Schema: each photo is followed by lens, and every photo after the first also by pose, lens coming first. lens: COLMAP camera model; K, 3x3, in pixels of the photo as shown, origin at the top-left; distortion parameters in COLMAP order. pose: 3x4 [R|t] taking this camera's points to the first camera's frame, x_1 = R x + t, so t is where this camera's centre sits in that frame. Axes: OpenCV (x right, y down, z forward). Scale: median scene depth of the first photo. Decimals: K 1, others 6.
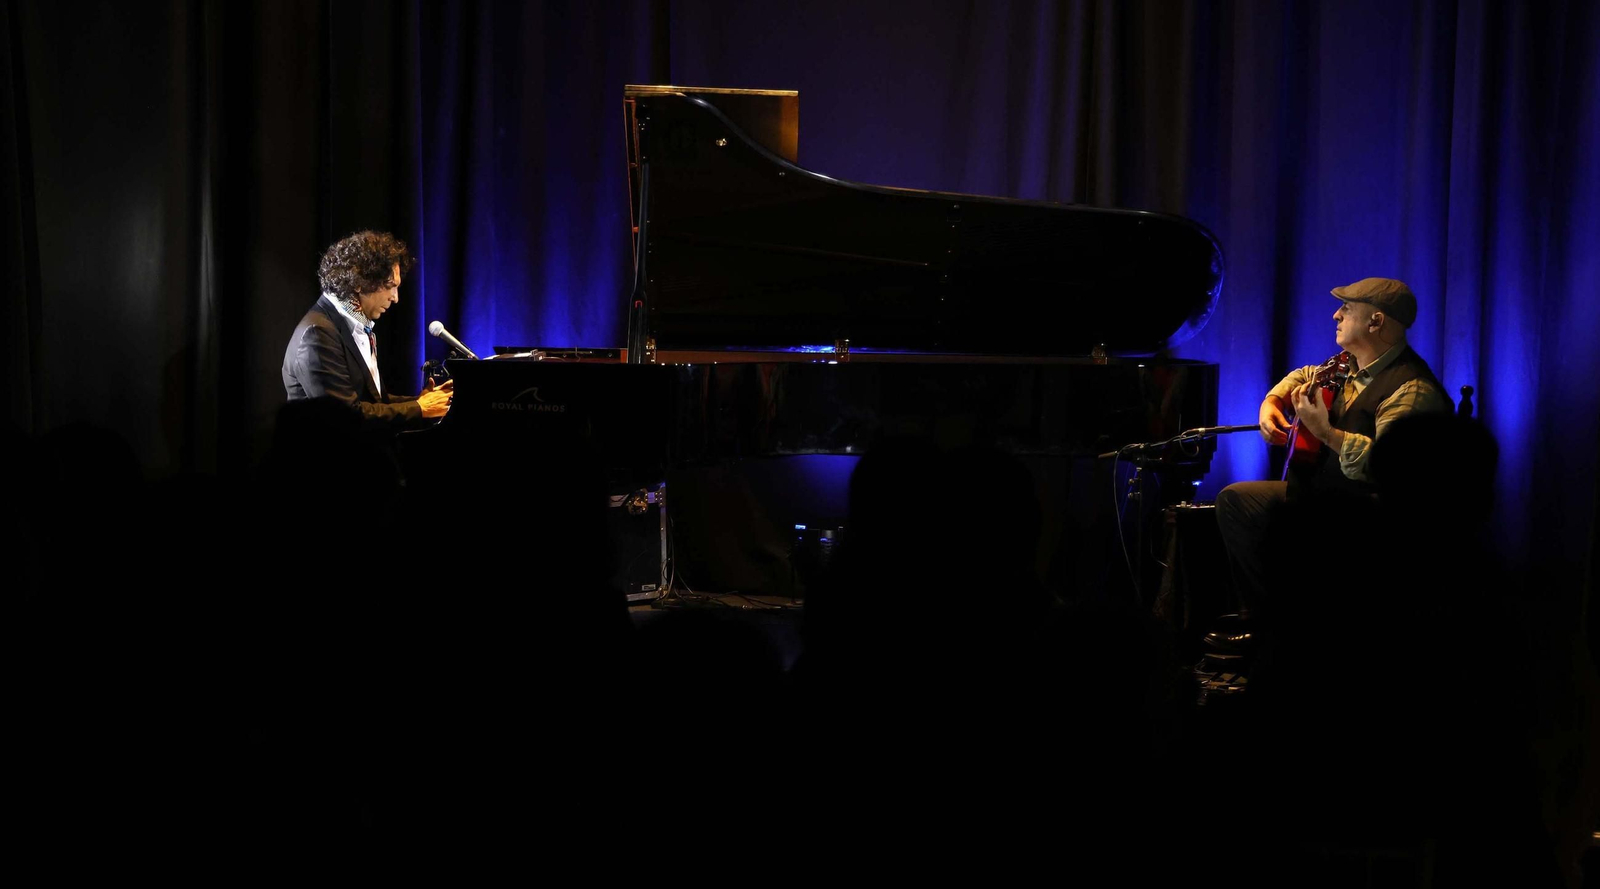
lens RADIAL K [[2530.2, 0, 803.8], [0, 2530.2, 432.1], [0, 0, 1]] dist [0.156608, 0.000000]
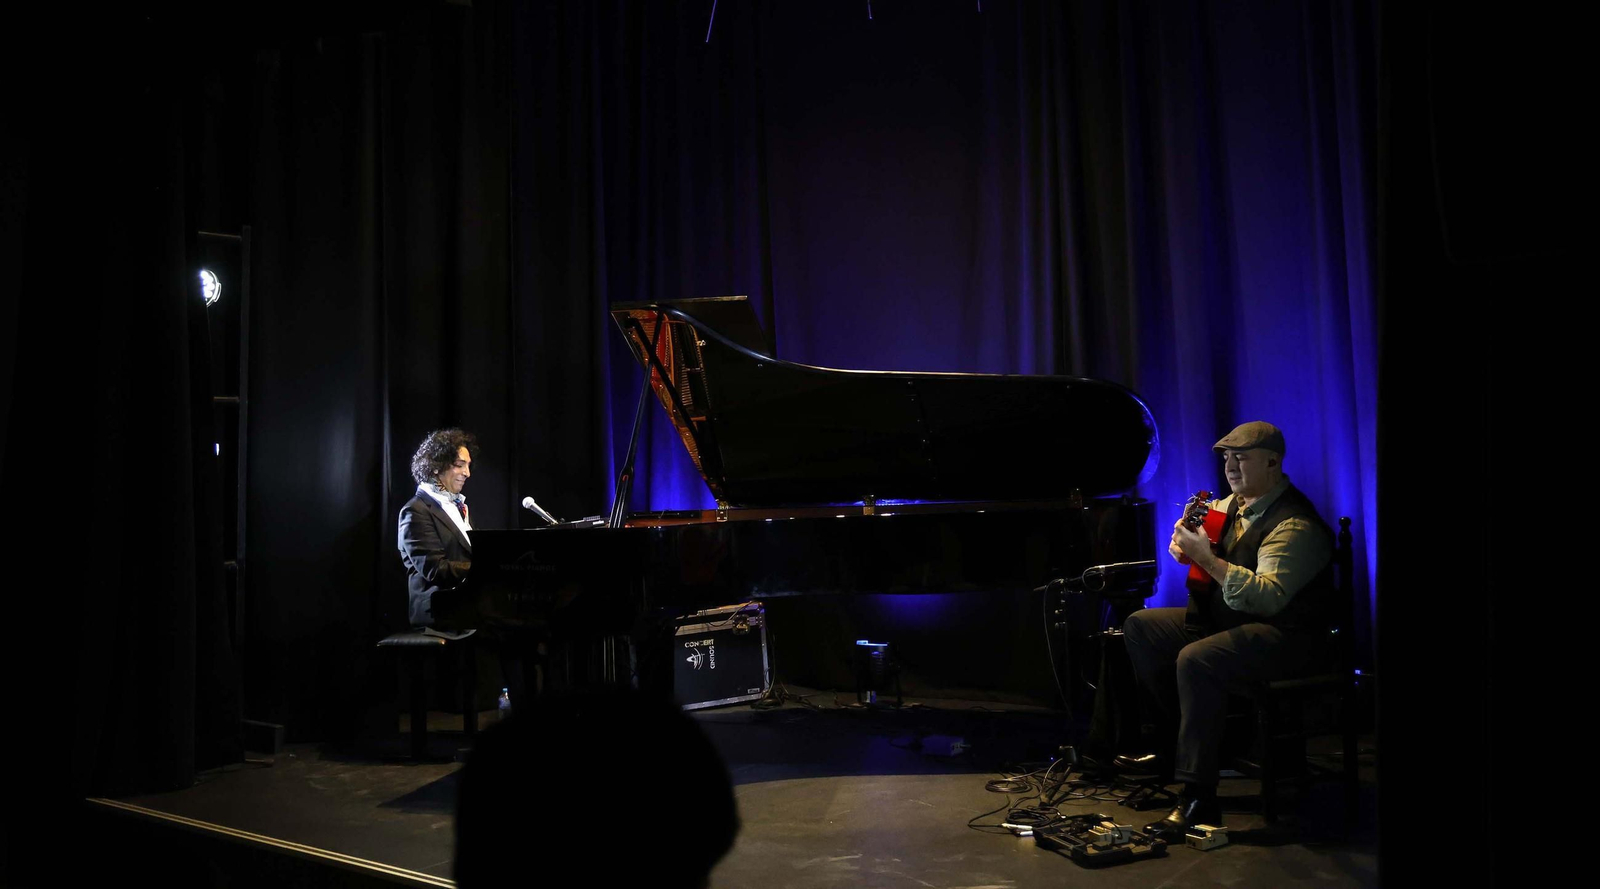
lens RADIAL K [[1373.5, 0, 819.7], [0, 1373.5, 379.1], [0, 0, 1]] dist [-0.002558, 0.039832]
pose [[0.968257, -0.065394, -0.241251, 0.173360], [0.037783, 0.992371, -0.117351, -0.015453], [0.247085, 0.104511, 0.963341, 0.353145]]
